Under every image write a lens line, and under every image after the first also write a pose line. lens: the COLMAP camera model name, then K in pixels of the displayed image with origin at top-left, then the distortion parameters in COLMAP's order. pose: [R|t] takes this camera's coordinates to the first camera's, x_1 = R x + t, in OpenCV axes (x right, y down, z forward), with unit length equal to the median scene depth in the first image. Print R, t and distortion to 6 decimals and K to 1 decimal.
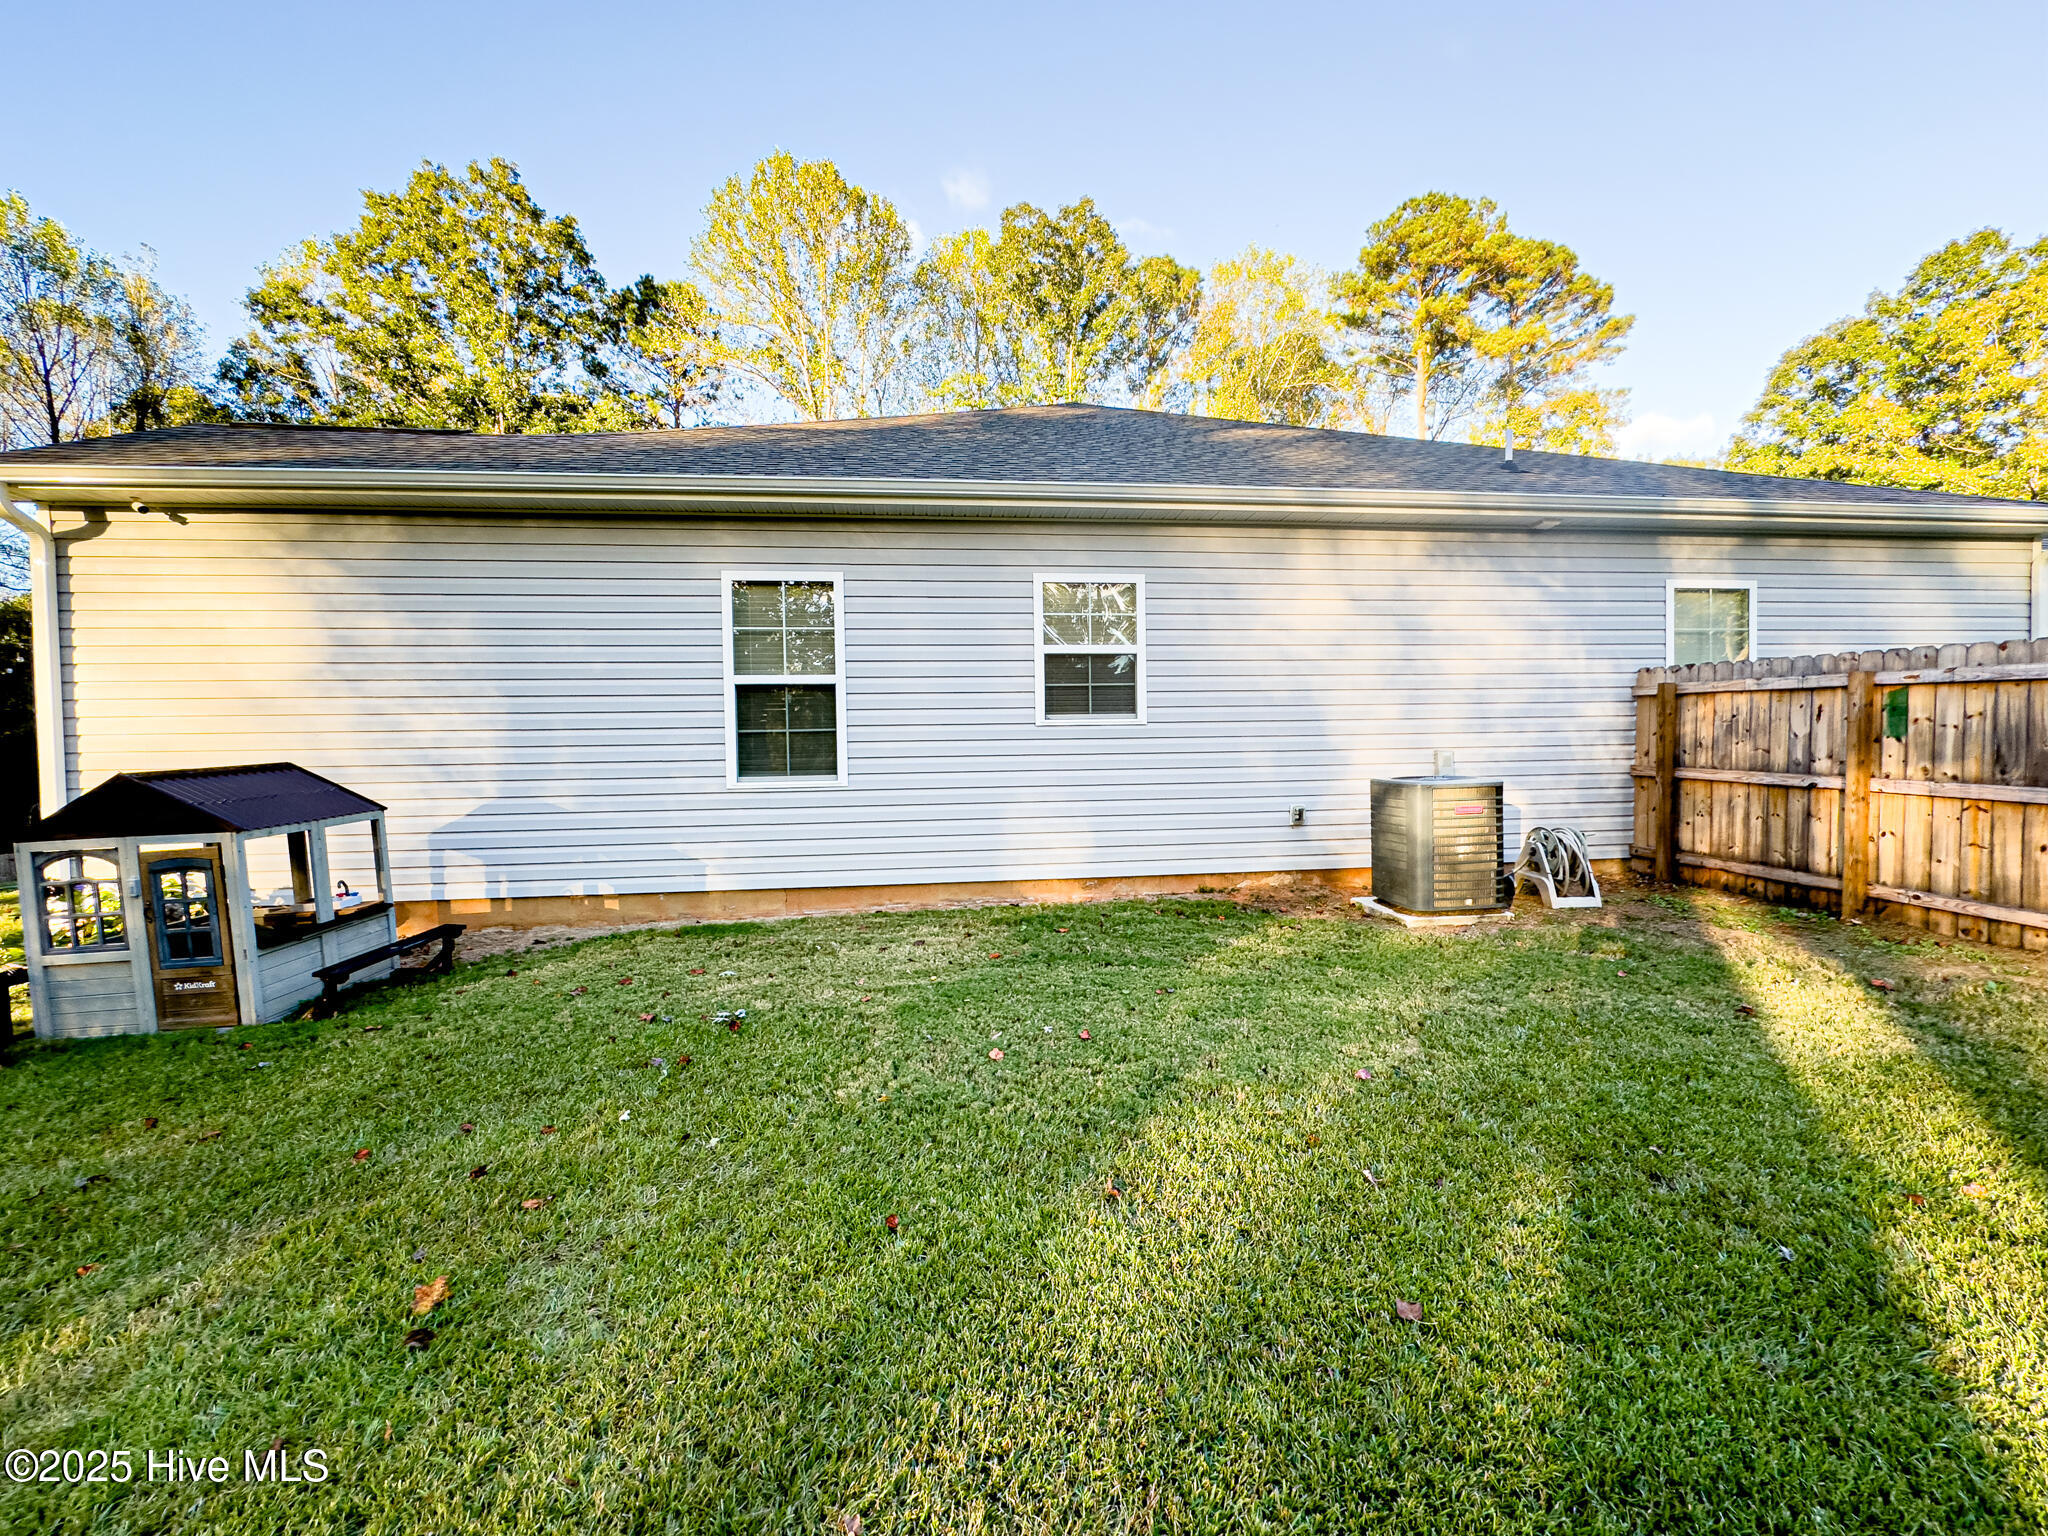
lens RADIAL K [[813.6, 0, 1024.0], [0, 813.6, 768.0], [0, 0, 1]] dist [-0.001493, -0.000203]
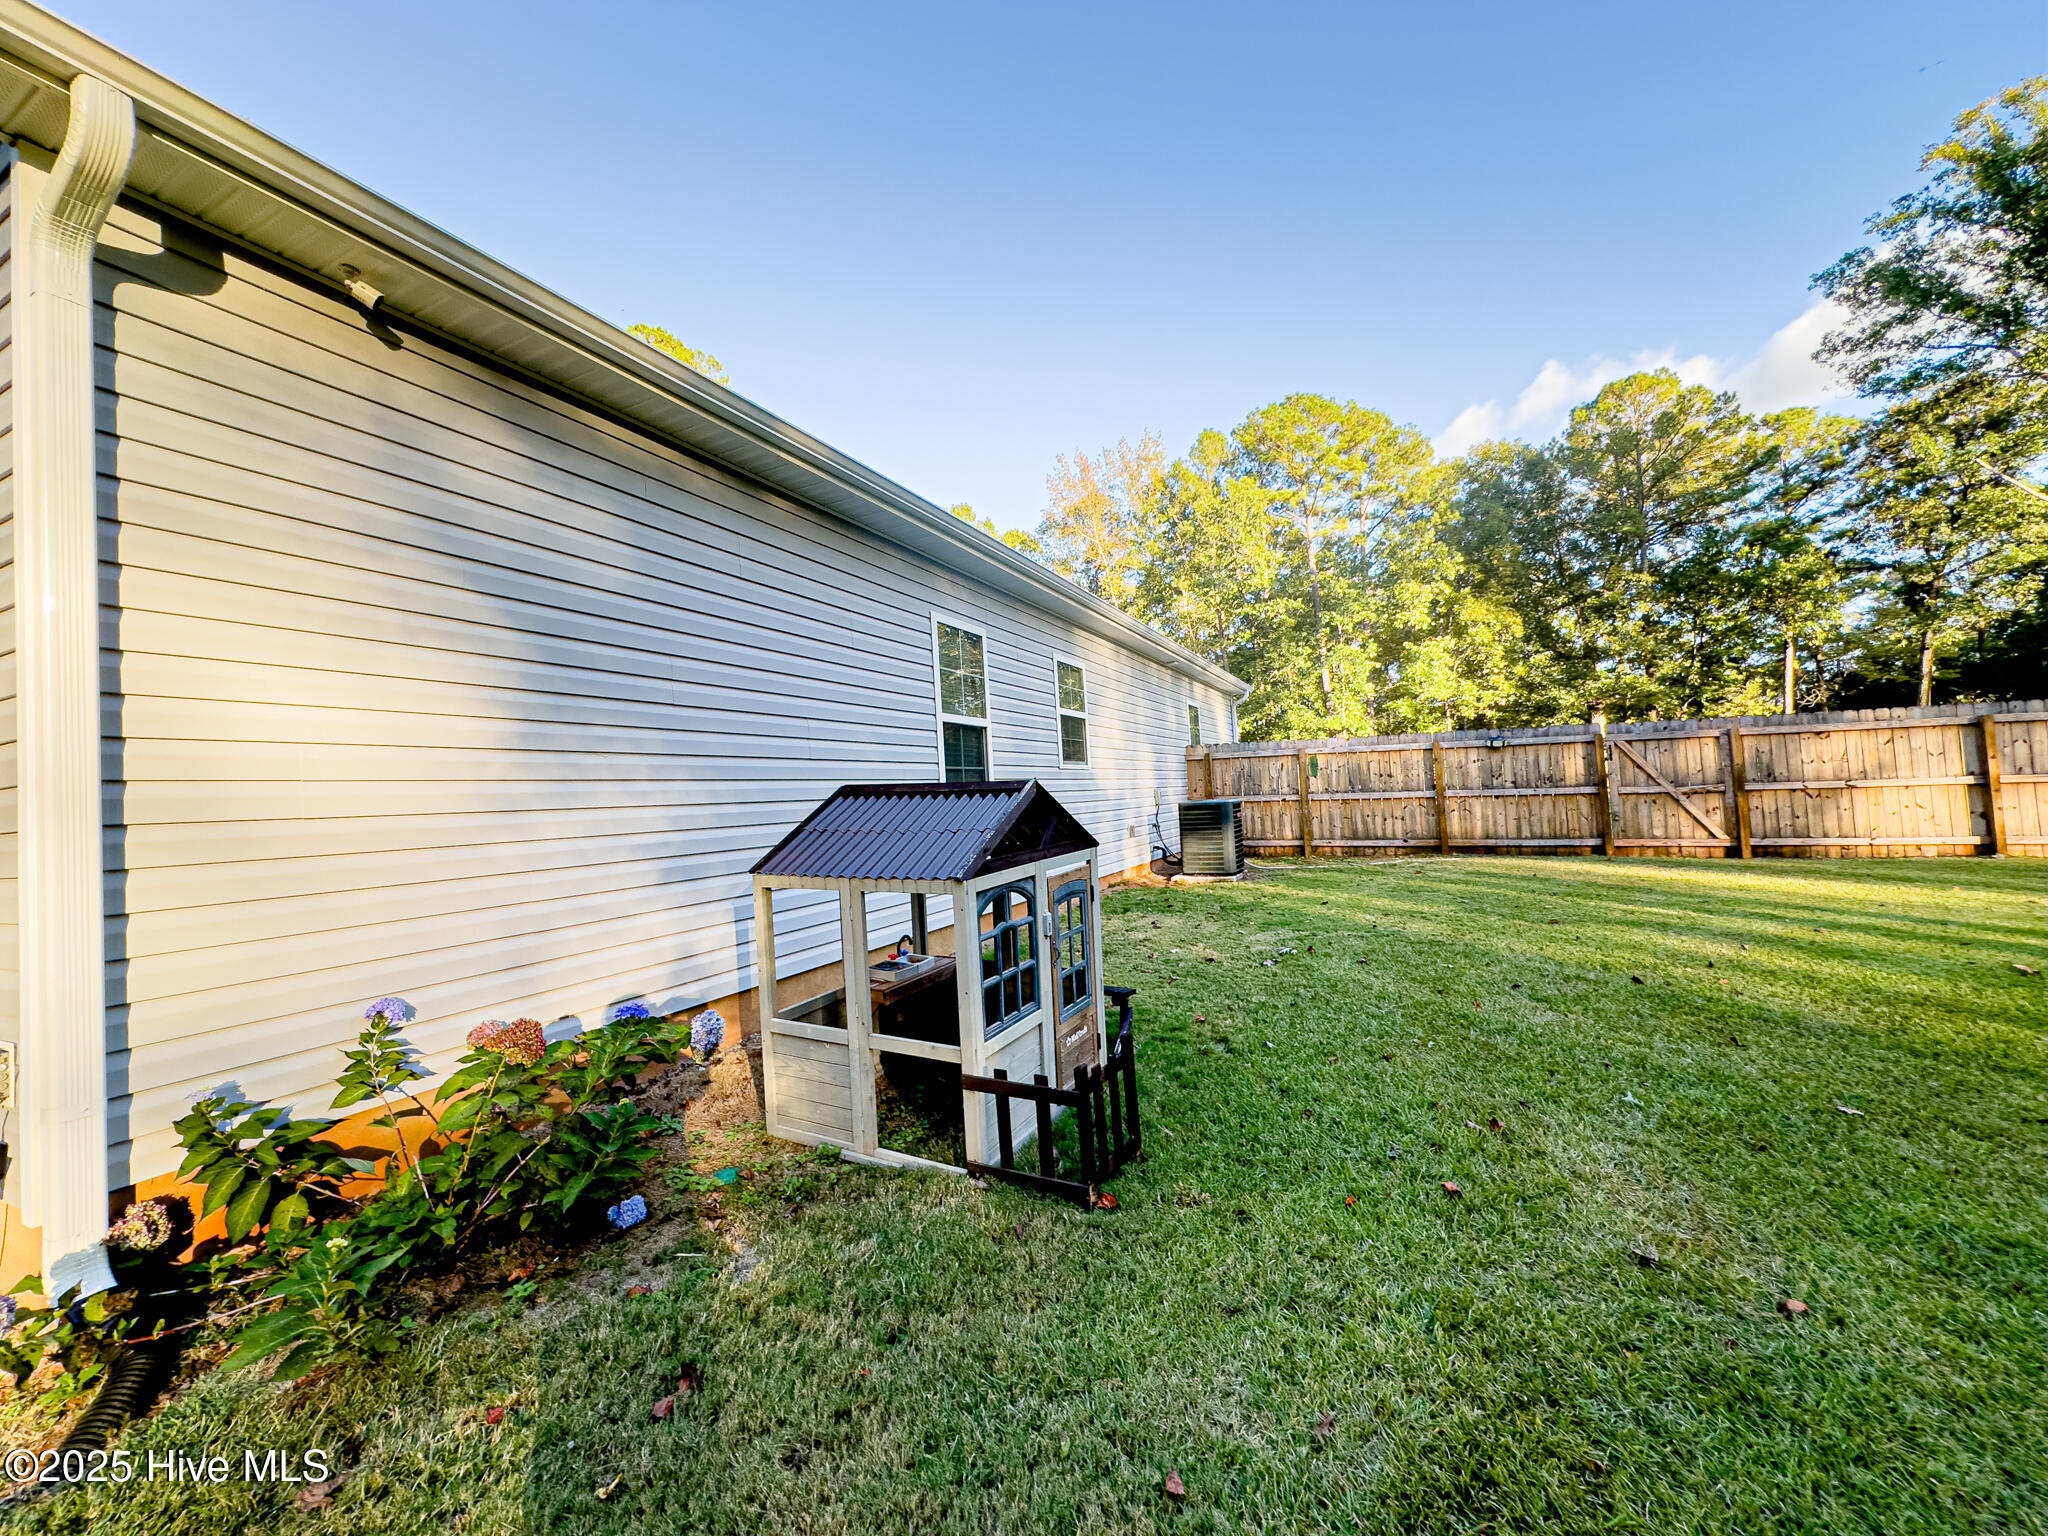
lens RADIAL K [[813.6, 0, 1024.0], [0, 813.6, 768.0], [0, 0, 1]] dist [-0.001493, -0.000203]
pose [[0.539283, 0.018000, 0.841933, -1.260677], [0.073948, 0.994897, -0.068636, 0.036205], [-0.838872, 0.099273, 0.535200, 0.406825]]
